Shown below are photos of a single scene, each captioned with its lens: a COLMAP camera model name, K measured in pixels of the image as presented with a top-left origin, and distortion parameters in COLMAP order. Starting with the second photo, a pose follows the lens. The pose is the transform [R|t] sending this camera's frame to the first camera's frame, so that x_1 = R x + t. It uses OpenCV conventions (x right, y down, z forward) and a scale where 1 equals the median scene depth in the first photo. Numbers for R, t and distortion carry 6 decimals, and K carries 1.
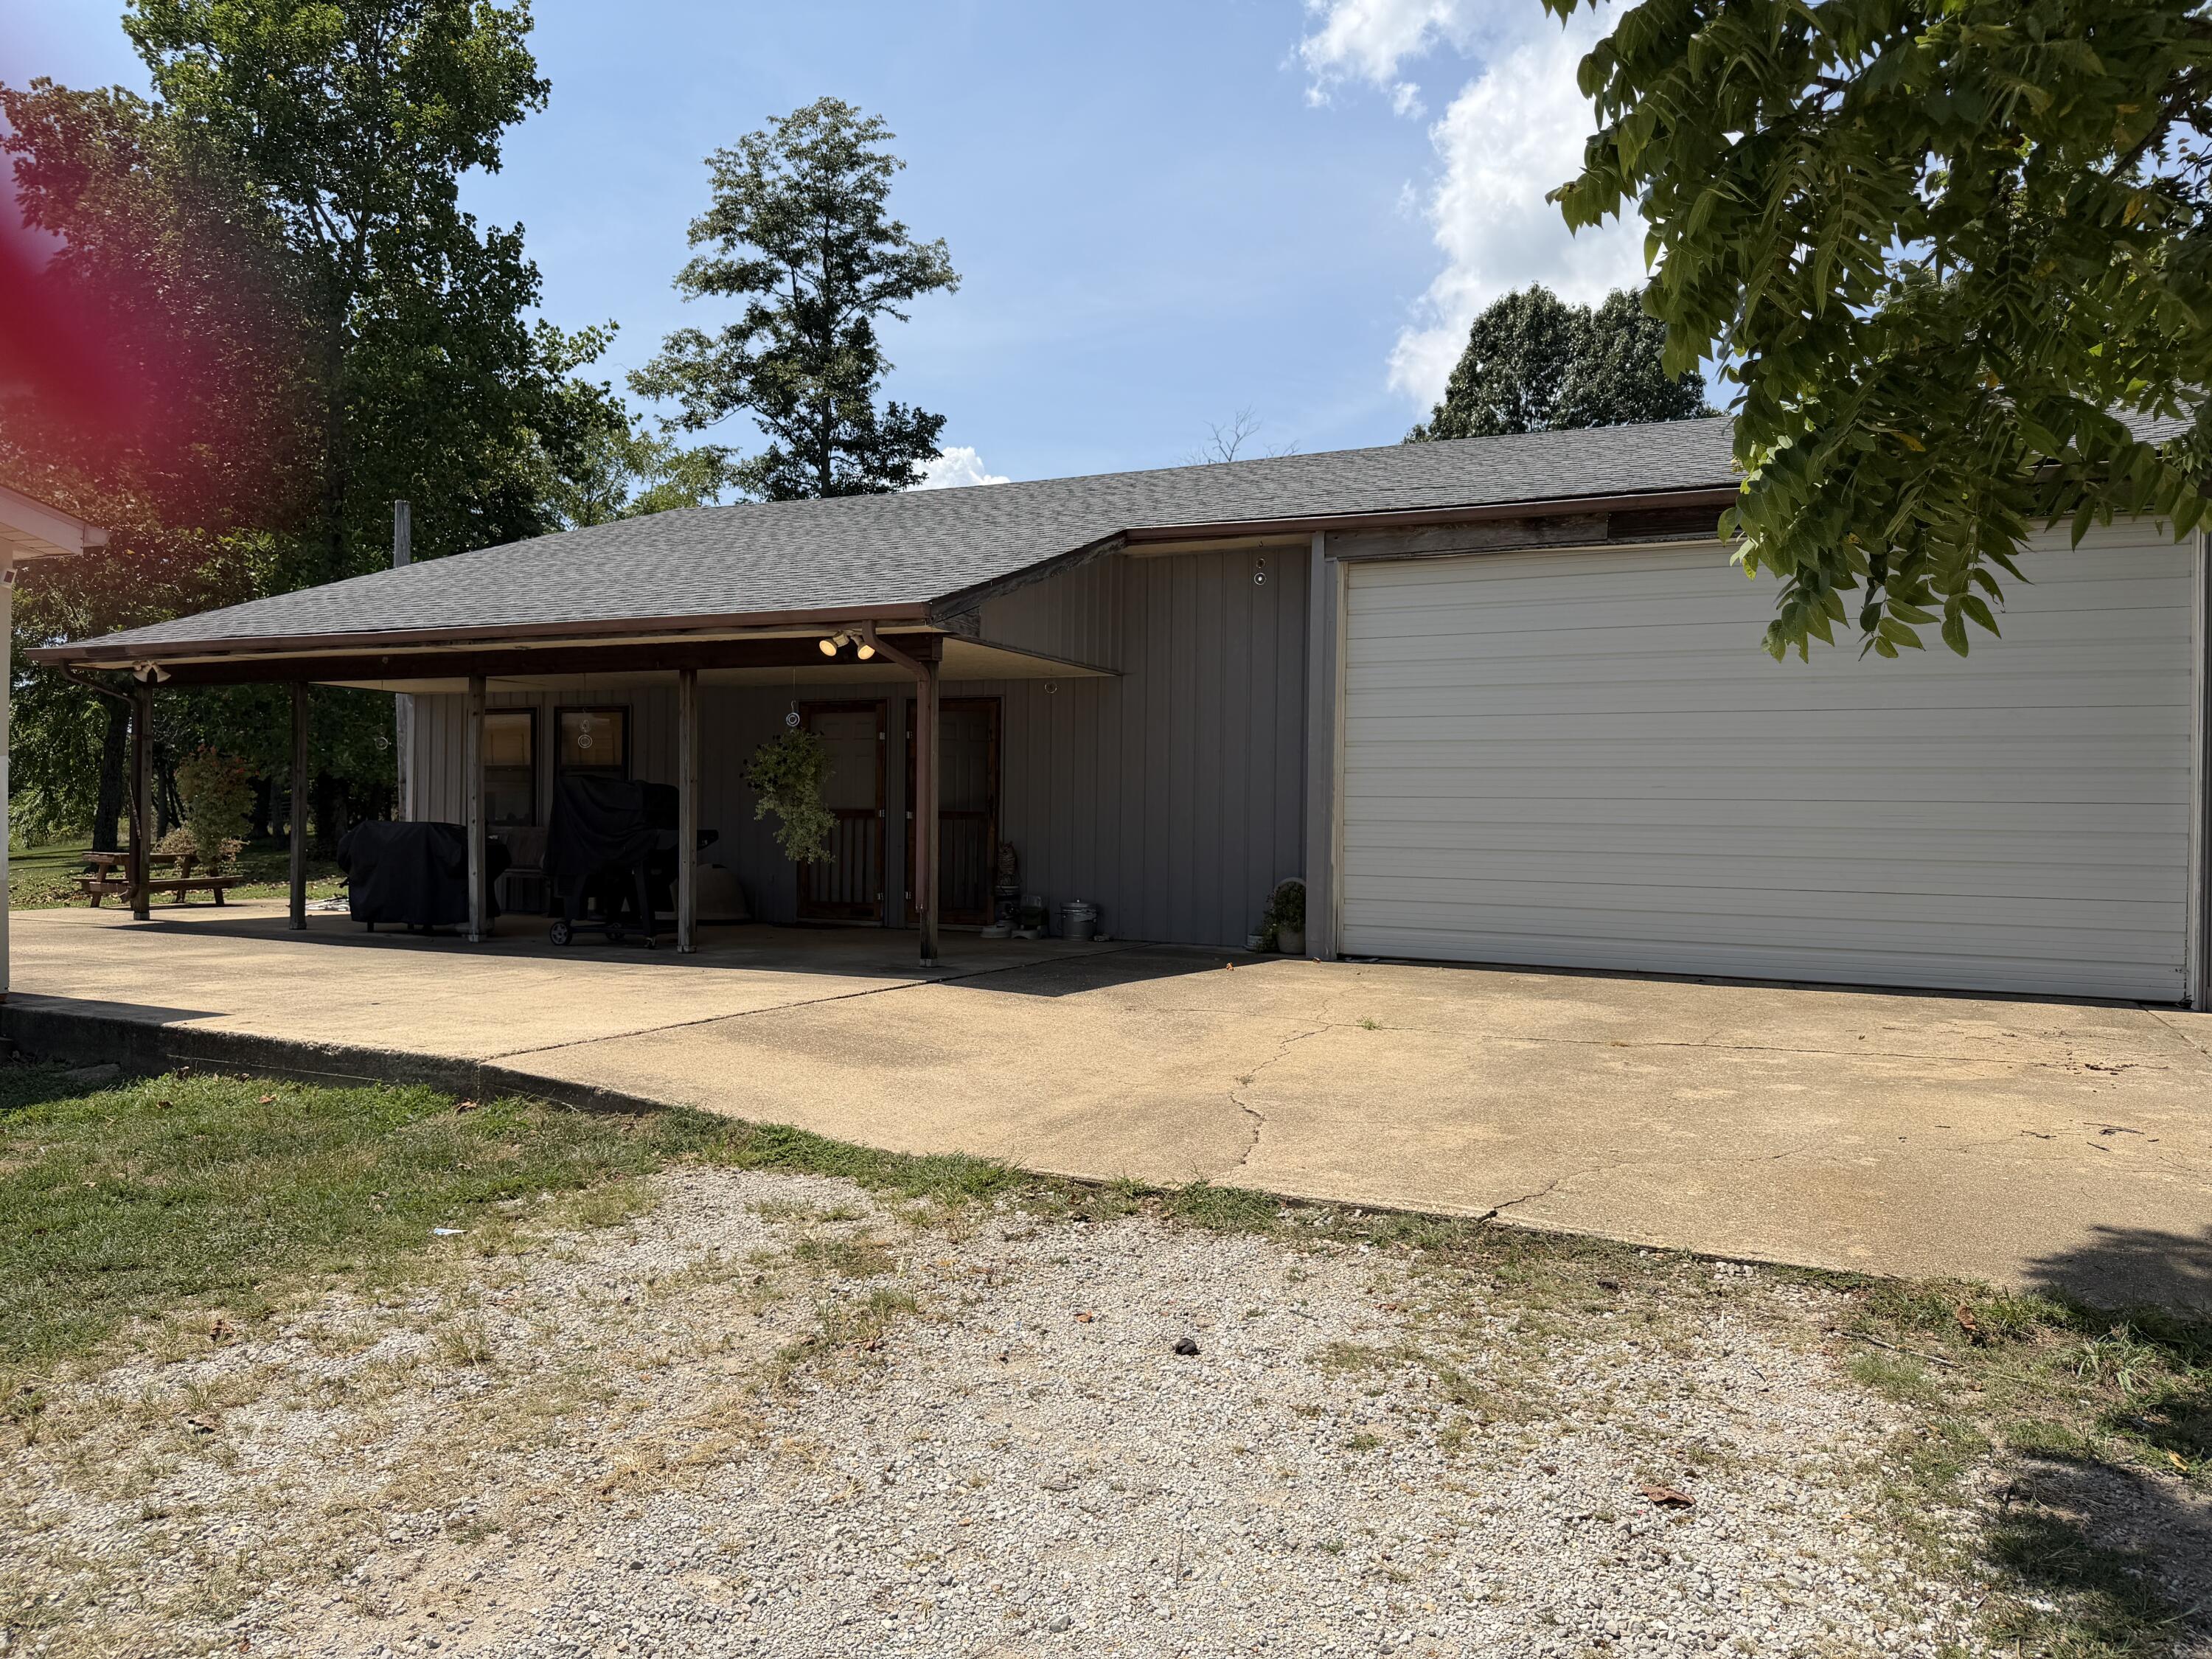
lens RADIAL K [[1558.2, 0, 1109.0], [0, 1558.2, 834.9], [0, 0, 1]] dist [0.004256, -0.002868]
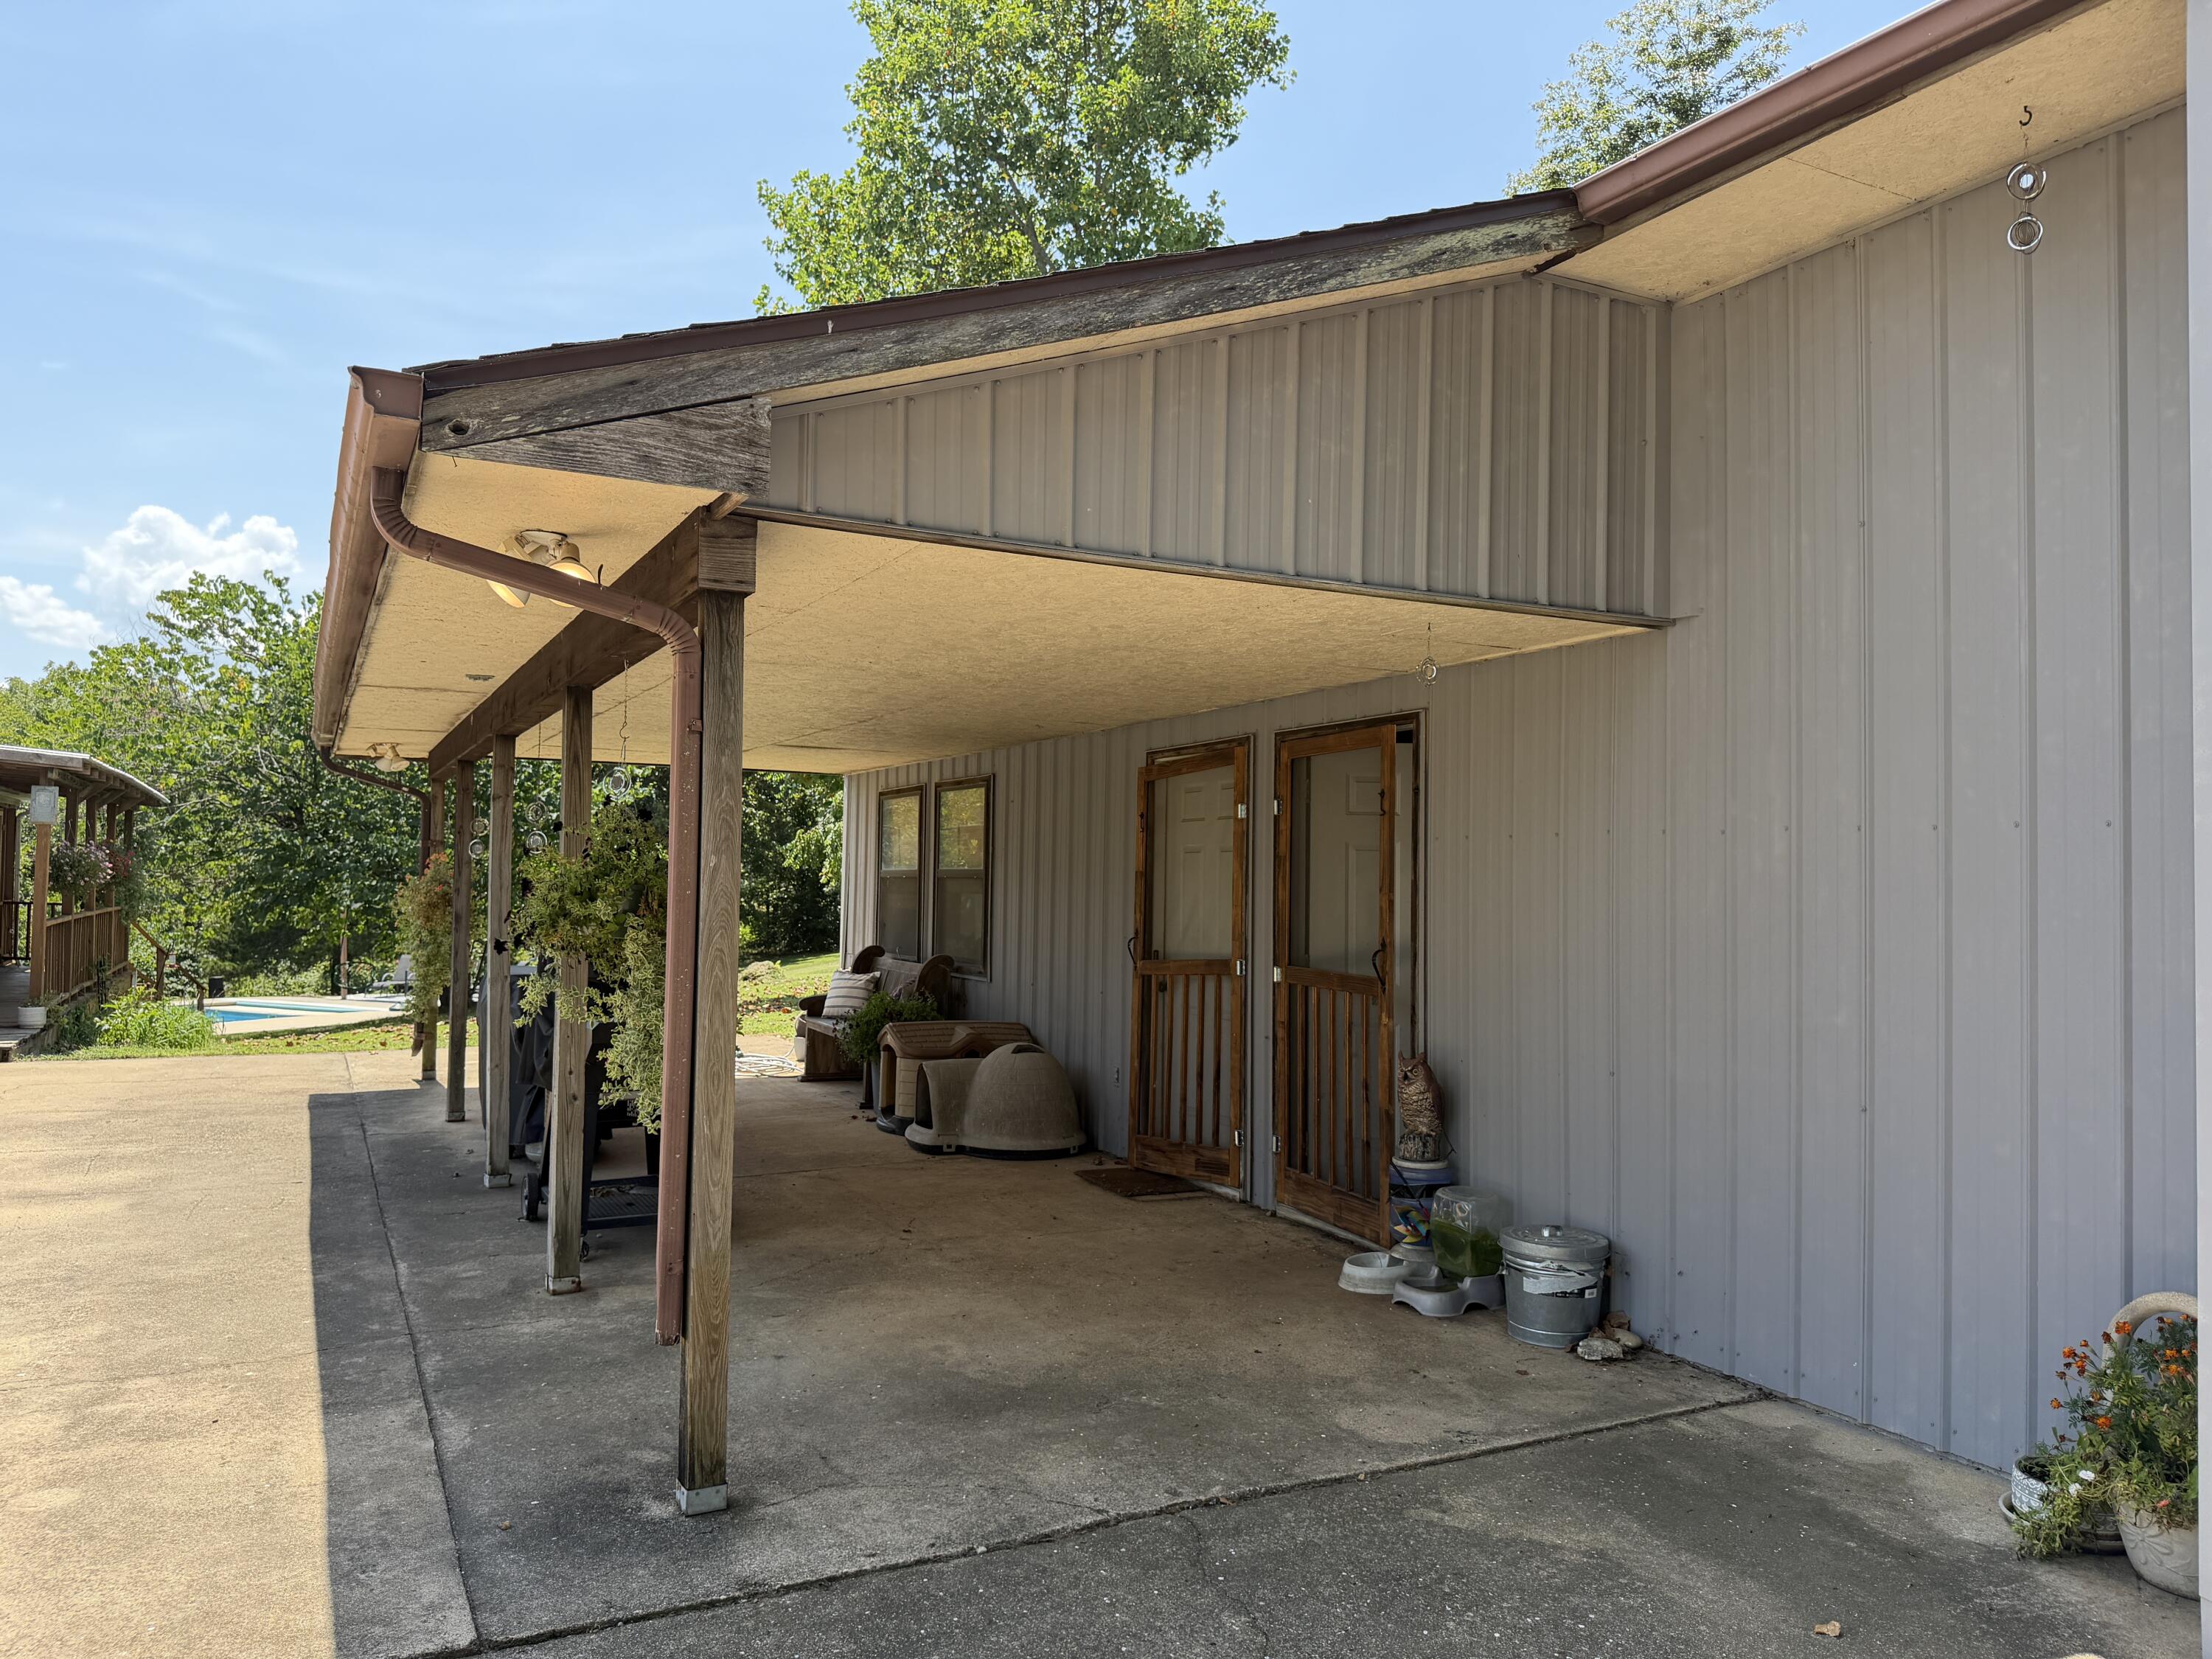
lens RADIAL K [[1558.2, 0, 1097.8], [0, 1558.2, 825.6], [0, 0, 1]] dist [0.004256, -0.002868]
pose [[0.789891, -0.034044, -0.612302, 0.121016], [0.002593, 0.998634, -0.052180, -0.034149], [0.613242, 0.039628, 0.788900, 0.595754]]
